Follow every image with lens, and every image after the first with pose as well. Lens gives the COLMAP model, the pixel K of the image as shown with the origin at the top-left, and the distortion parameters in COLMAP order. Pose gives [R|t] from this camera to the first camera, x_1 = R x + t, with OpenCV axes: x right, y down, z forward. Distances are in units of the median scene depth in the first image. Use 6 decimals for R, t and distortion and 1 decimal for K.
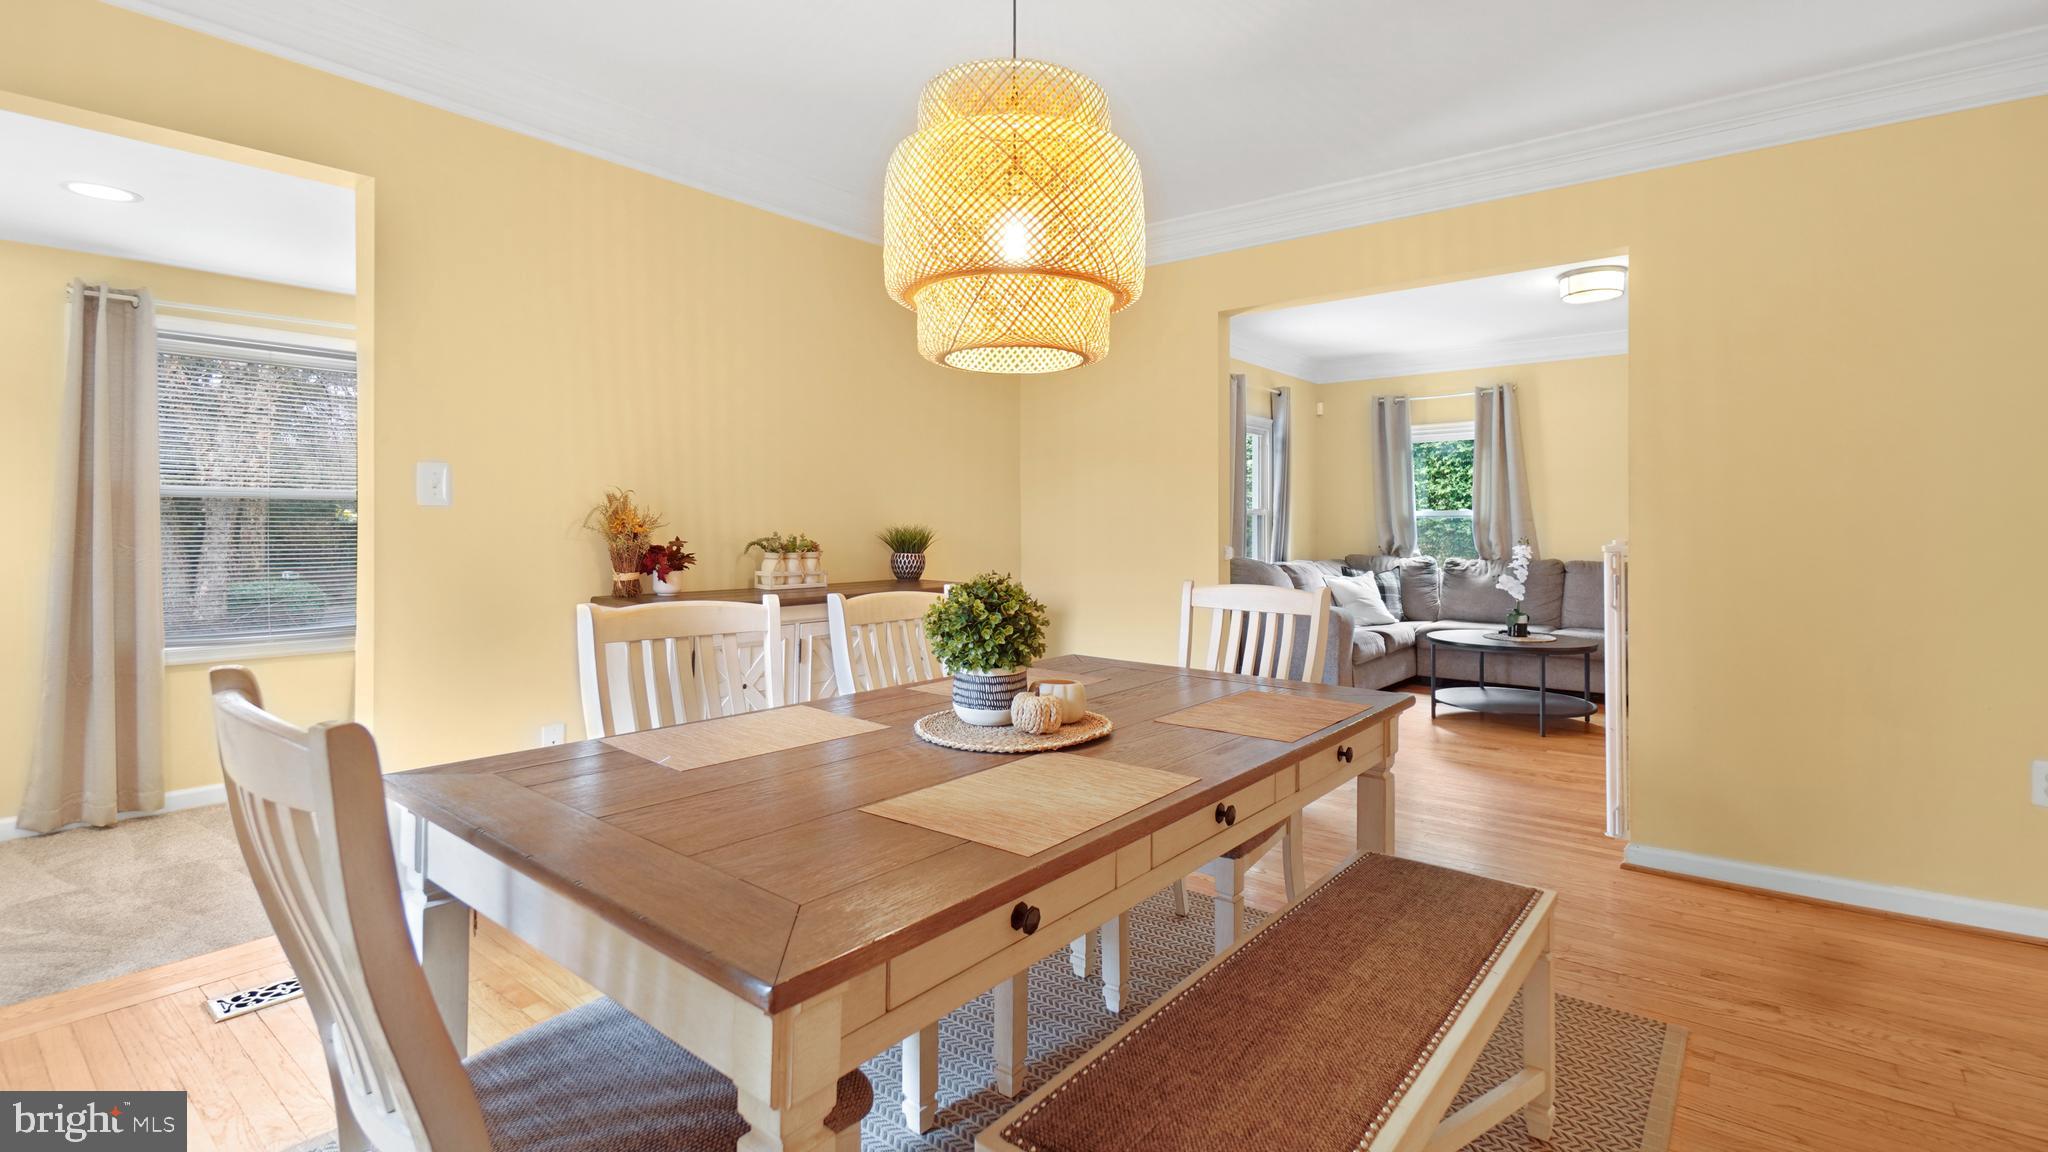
lens RADIAL K [[914.8, 0, 1015.0], [0, 914.8, 563.3], [0, 0, 1]] dist [0.001061, 0.000014]
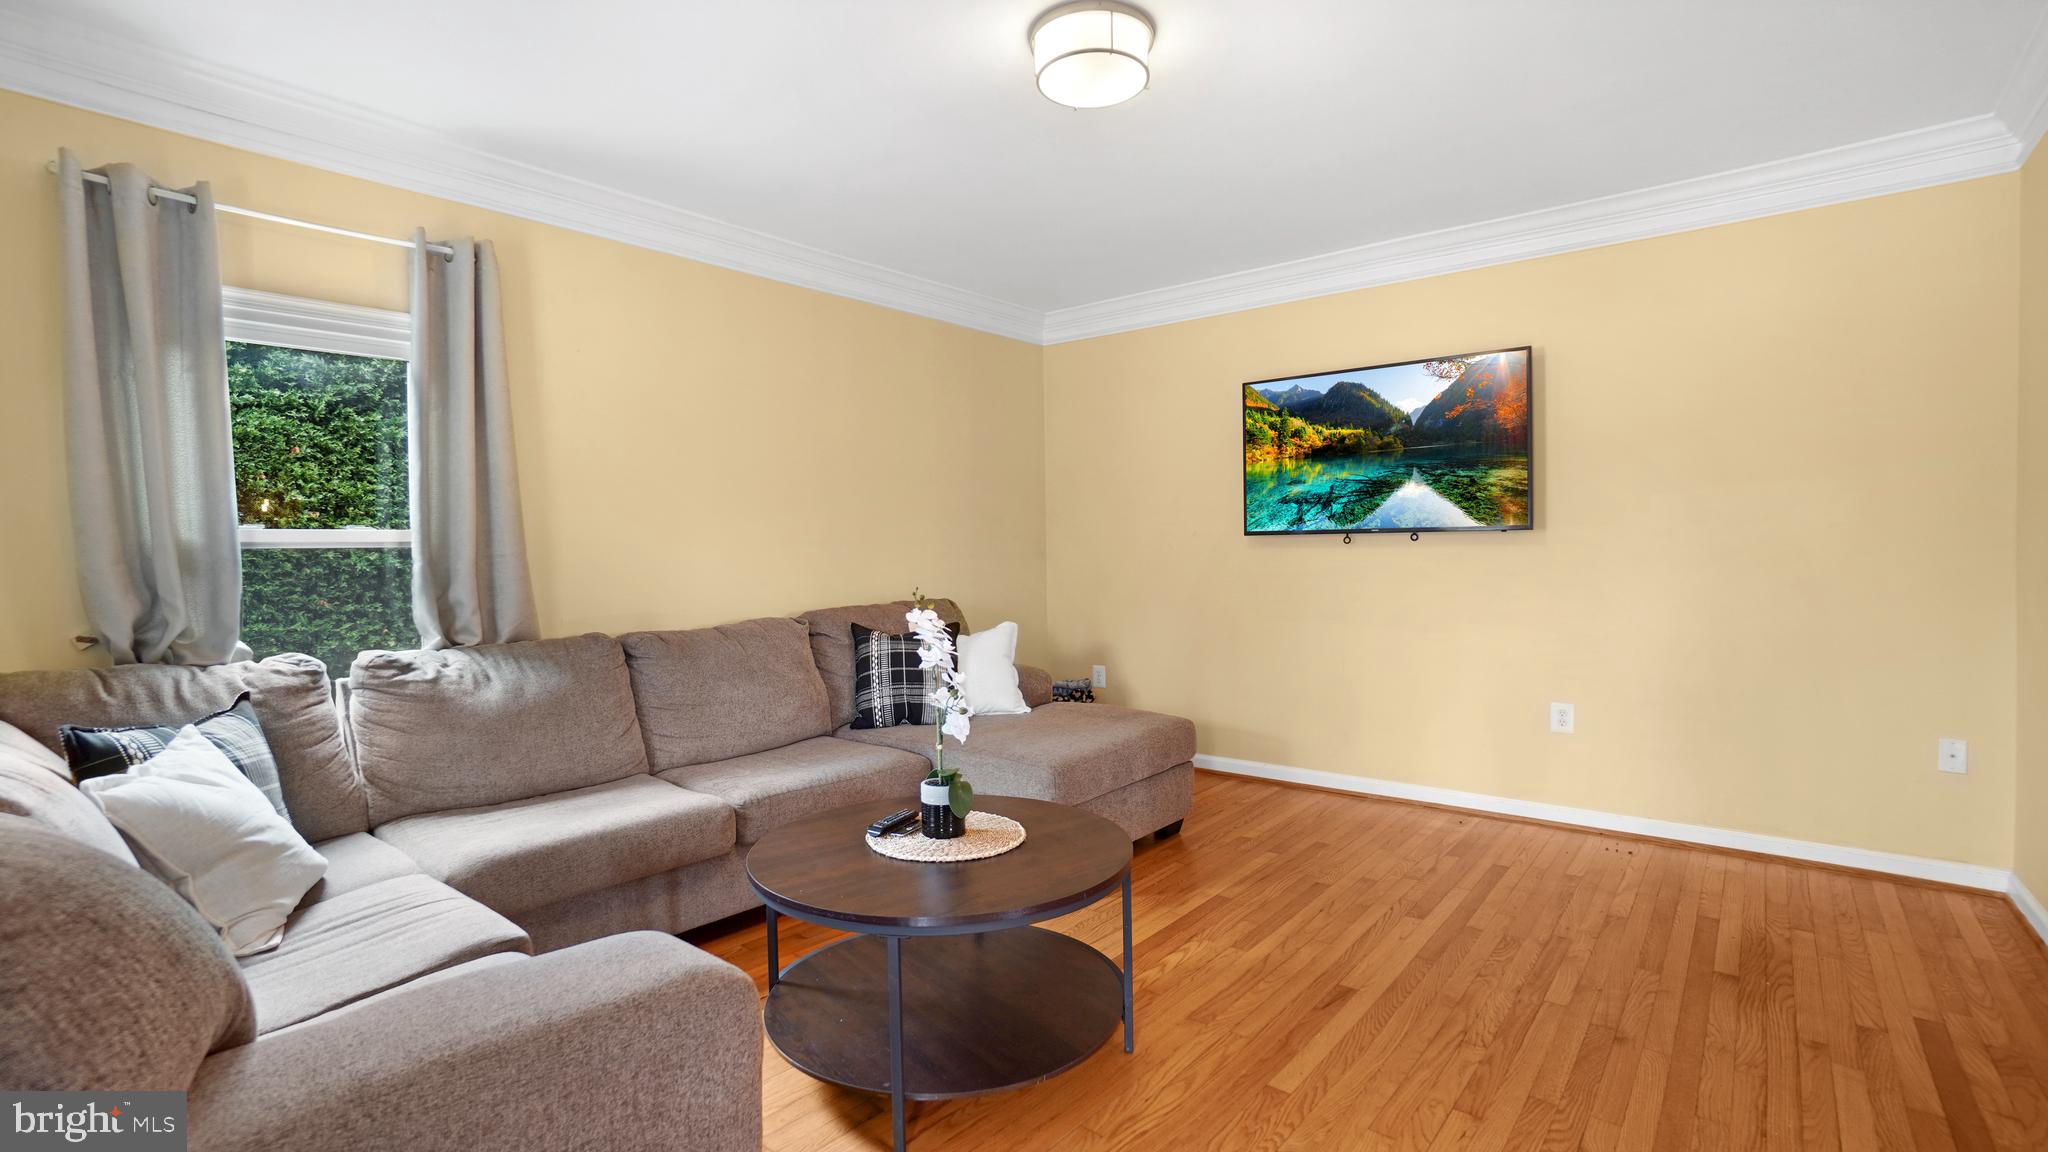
lens RADIAL K [[950.2, 0, 1015.1], [0, 950.2, 526.0], [0, 0, 1]] dist [0.002444, -0.008801]
pose [[0.036473, 0.024877, 0.999025, 0.089571], [0.048781, 0.998454, -0.026644, -0.034735], [-0.998143, 0.049706, 0.035203, 0.718573]]
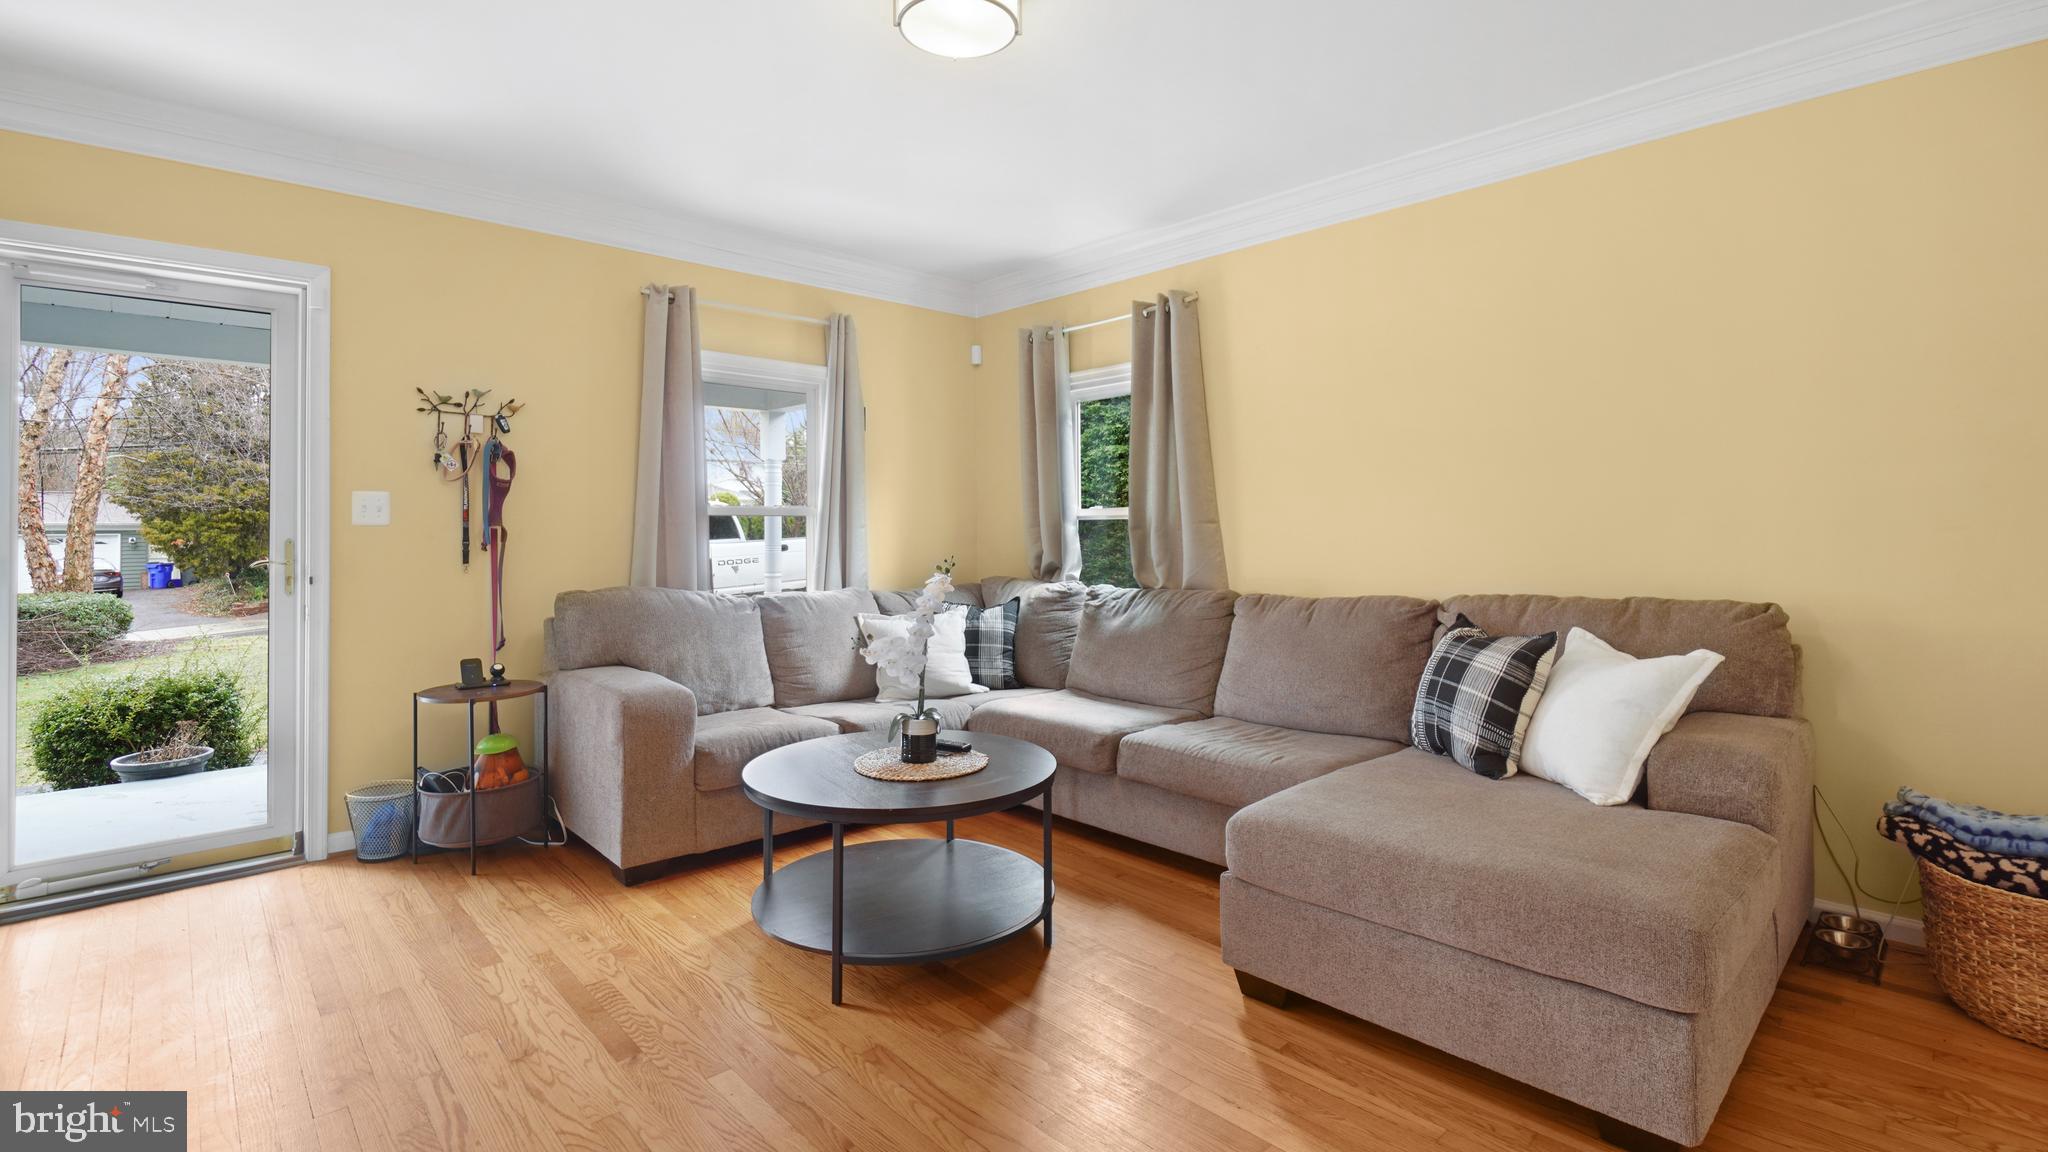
lens RADIAL K [[950.2, 0, 1015.1], [0, 950.2, 526.0], [0, 0, 1]] dist [0.002444, -0.008801]
pose [[0.989809, -0.003307, -0.142361, 0.515351], [-0.002869, 0.999064, -0.043153, -0.017743], [0.142371, 0.043122, 0.988874, 0.371425]]
